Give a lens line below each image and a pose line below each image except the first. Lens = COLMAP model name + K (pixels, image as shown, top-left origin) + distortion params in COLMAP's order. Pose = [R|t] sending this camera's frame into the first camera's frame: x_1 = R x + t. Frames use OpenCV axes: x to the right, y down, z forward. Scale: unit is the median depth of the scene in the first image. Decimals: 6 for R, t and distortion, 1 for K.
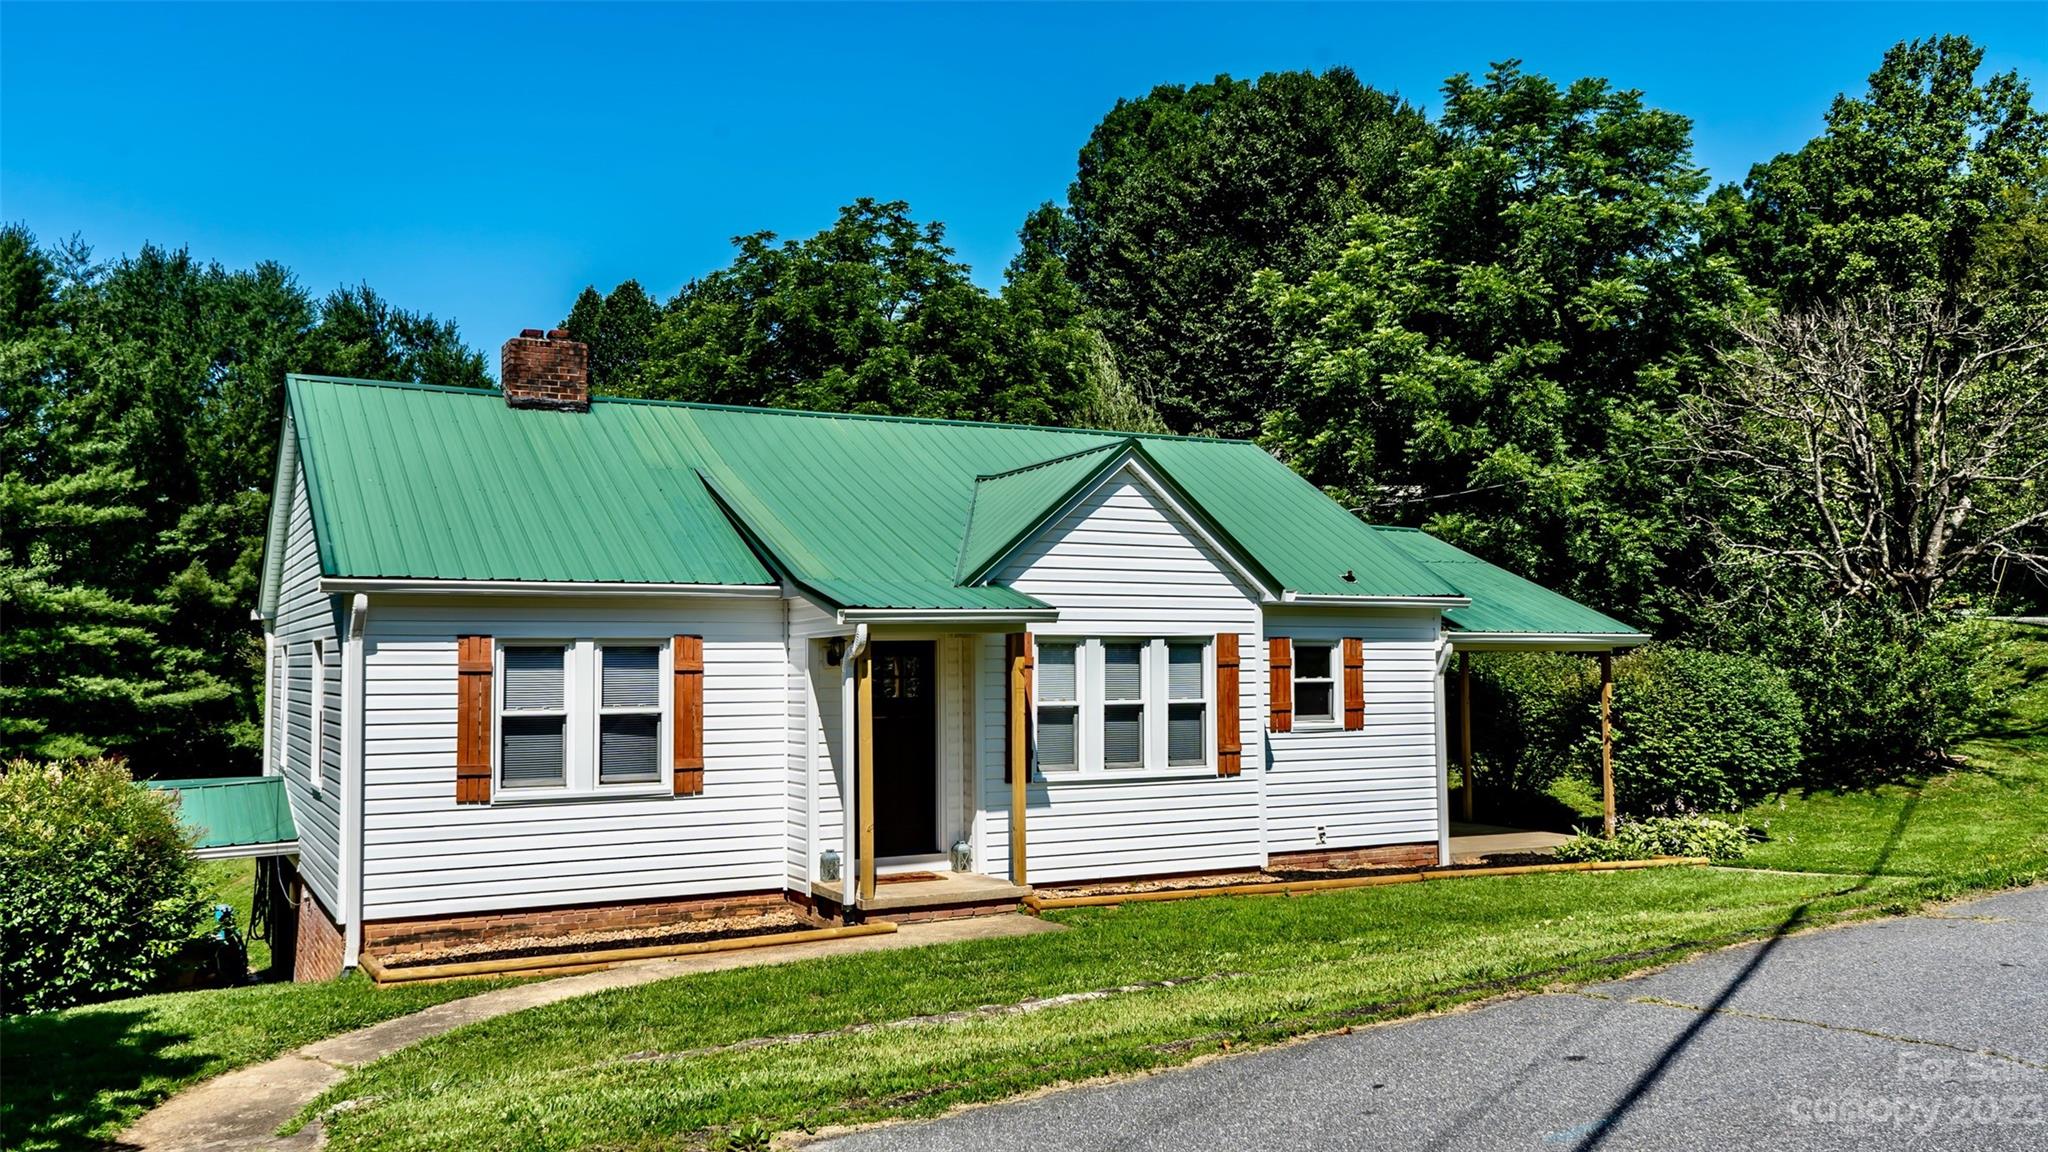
lens RADIAL K [[1656.1, 0, 1024.0], [0, 1656.1, 576.0], [0, 0, 1]] dist [-0.004557, -0.009228]
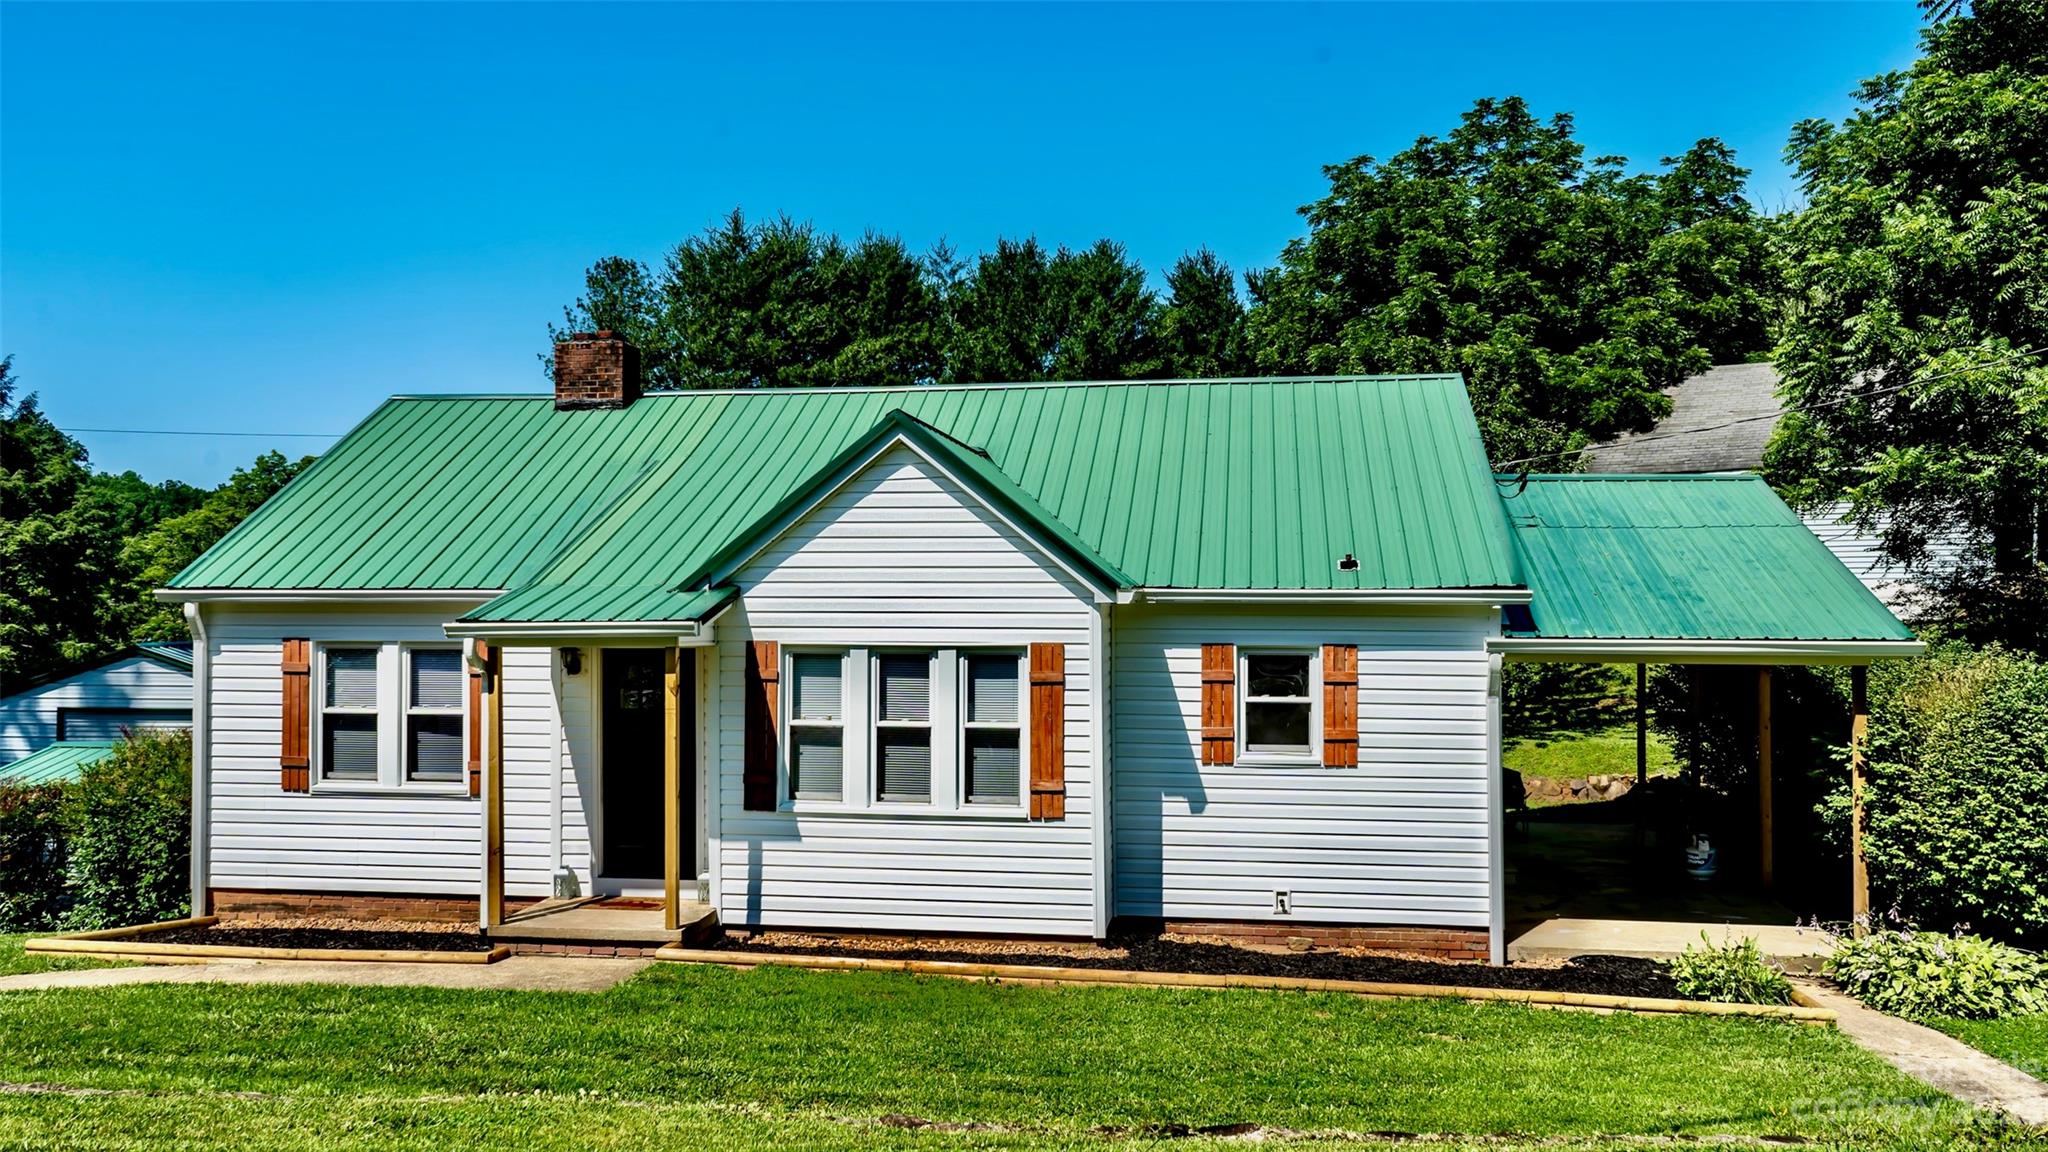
lens RADIAL K [[1656.1, 0, 1024.0], [0, 1656.1, 576.0], [0, 0, 1]] dist [-0.004557, -0.009228]
pose [[0.796398, -0.000703, -0.604772, 0.599813], [0.025444, 0.999153, 0.032345, -0.024099], [0.604237, -0.041147, 0.795741, 0.356243]]
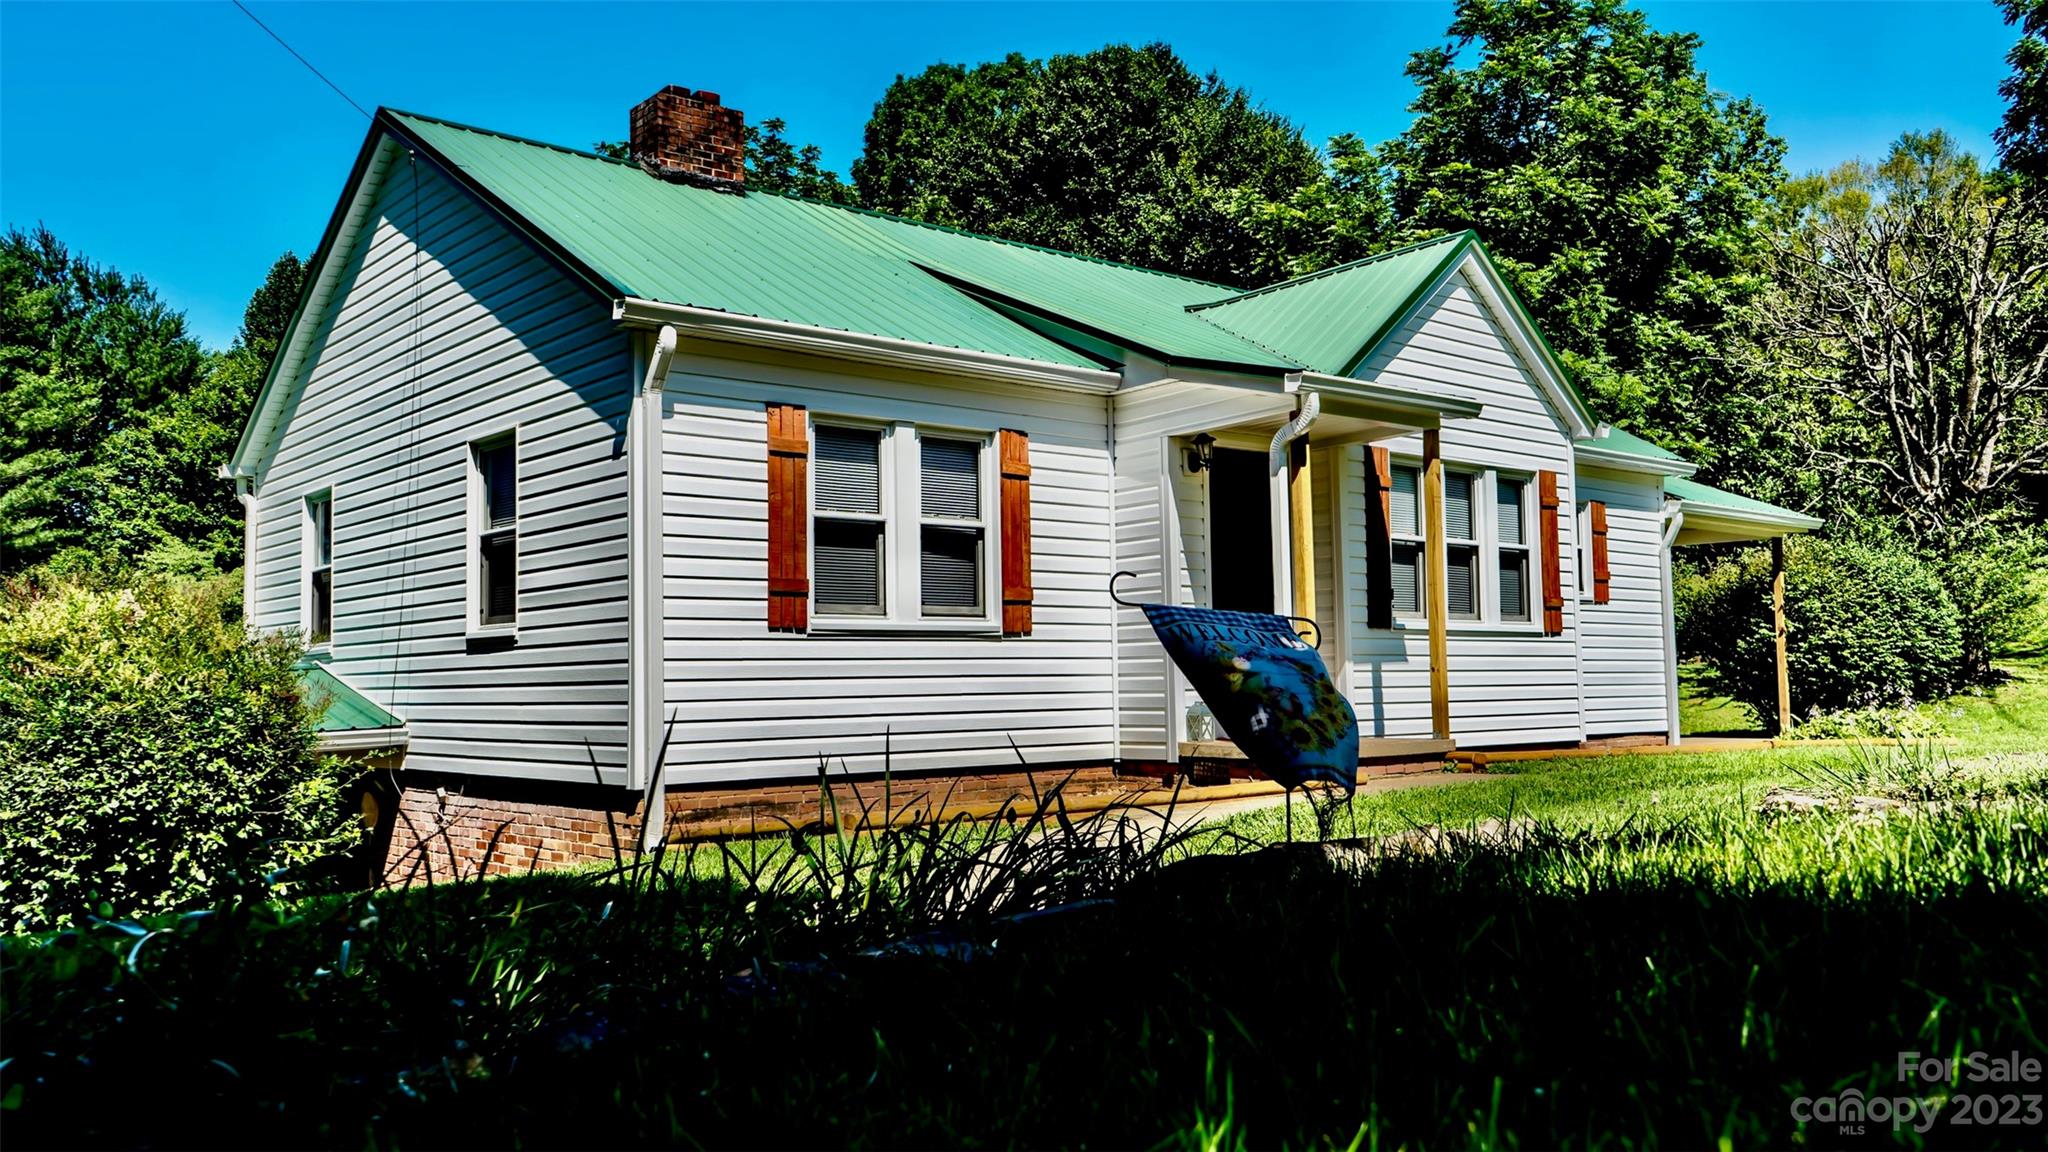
lens RADIAL K [[1661.8, 0, 1031.8], [0, 1661.8, 581.7], [0, 0, 1]] dist [-0.003388, -0.002965]
pose [[0.977571, 0.003111, 0.210582, -0.320542], [0.000693, 0.999838, -0.017986, 0.107960], [-0.210604, 0.017728, 0.977411, 0.213203]]
